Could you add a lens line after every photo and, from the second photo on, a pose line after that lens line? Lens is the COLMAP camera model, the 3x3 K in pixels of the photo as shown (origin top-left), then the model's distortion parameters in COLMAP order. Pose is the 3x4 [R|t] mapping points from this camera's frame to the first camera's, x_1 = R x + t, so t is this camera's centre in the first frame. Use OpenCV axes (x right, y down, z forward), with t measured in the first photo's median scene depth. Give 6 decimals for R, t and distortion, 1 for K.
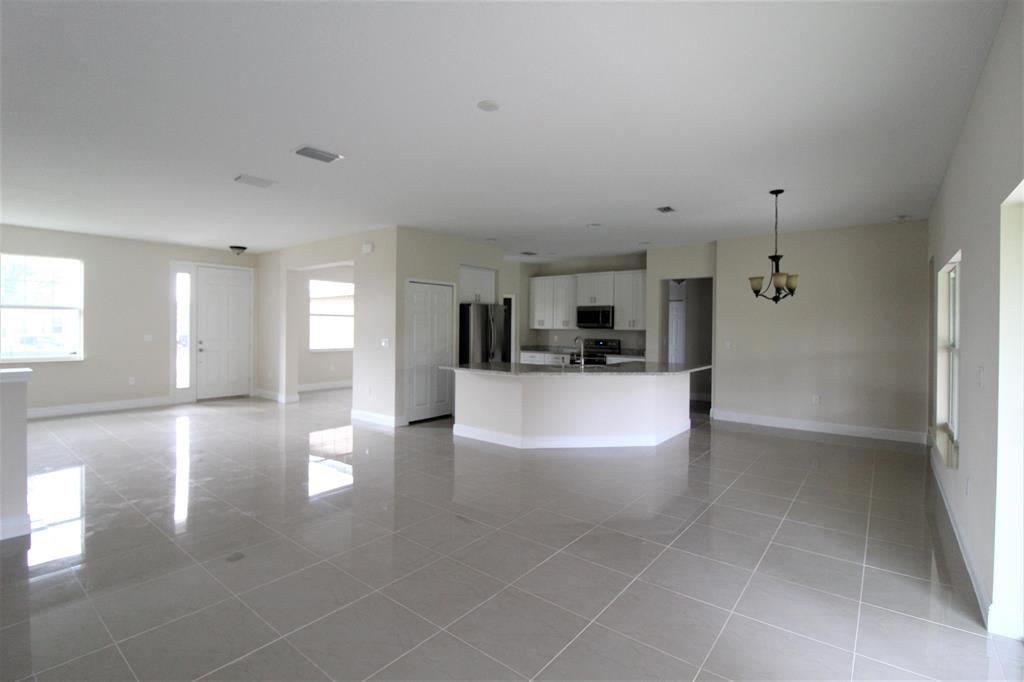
lens RADIAL K [[472.5, 0, 508.7], [0, 472.5, 329.6], [0, 0, 1]] dist [-0.000779, -0.000273]
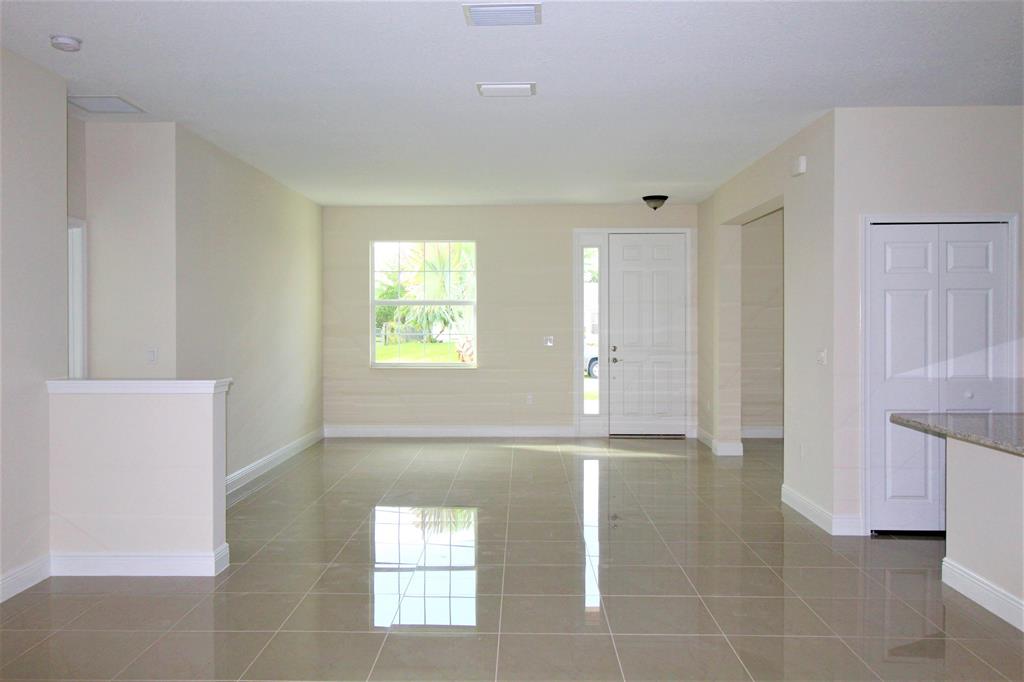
lens RADIAL K [[809.0, 0, 505.3], [0, 809.0, 330.3], [0, 0, 1]] dist [0.038496, -0.042728]
pose [[0.611408, -0.001223, -0.791314, 0.152226], [0.003258, 0.999994, 0.000972, 0.000068], [0.791309, -0.003173, 0.611409, 0.186030]]
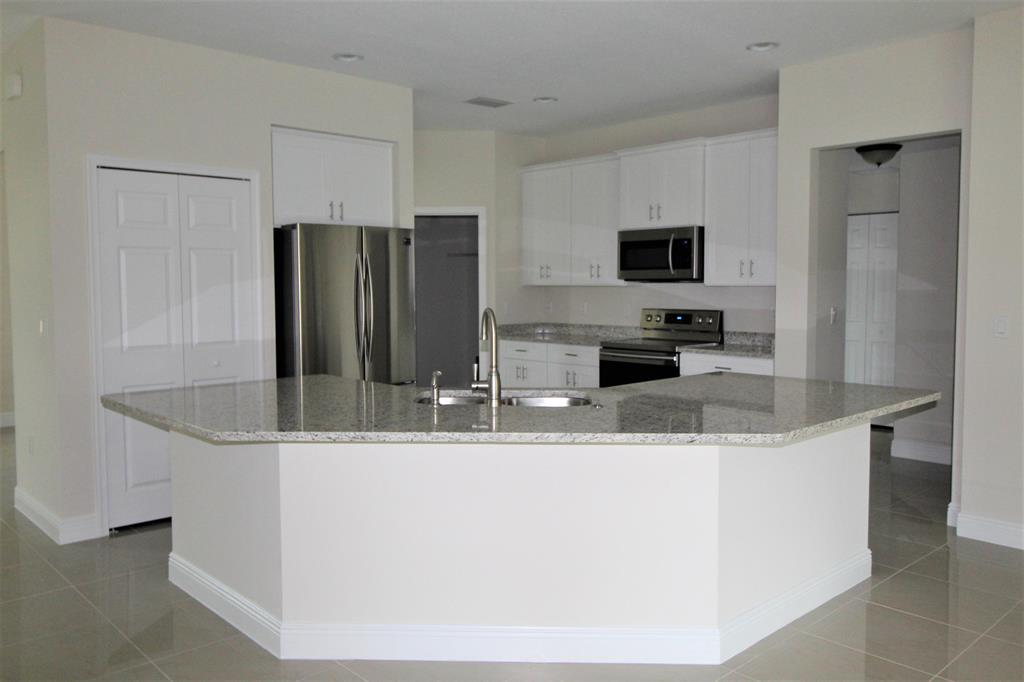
lens RADIAL K [[809.0, 0, 505.3], [0, 809.0, 330.3], [0, 0, 1]] dist [0.038496, -0.042728]
pose [[0.988906, -0.003644, -0.148499, 0.165063], [0.011514, 0.998572, 0.052174, 0.000283], [0.148097, -0.053305, 0.987535, 0.305720]]
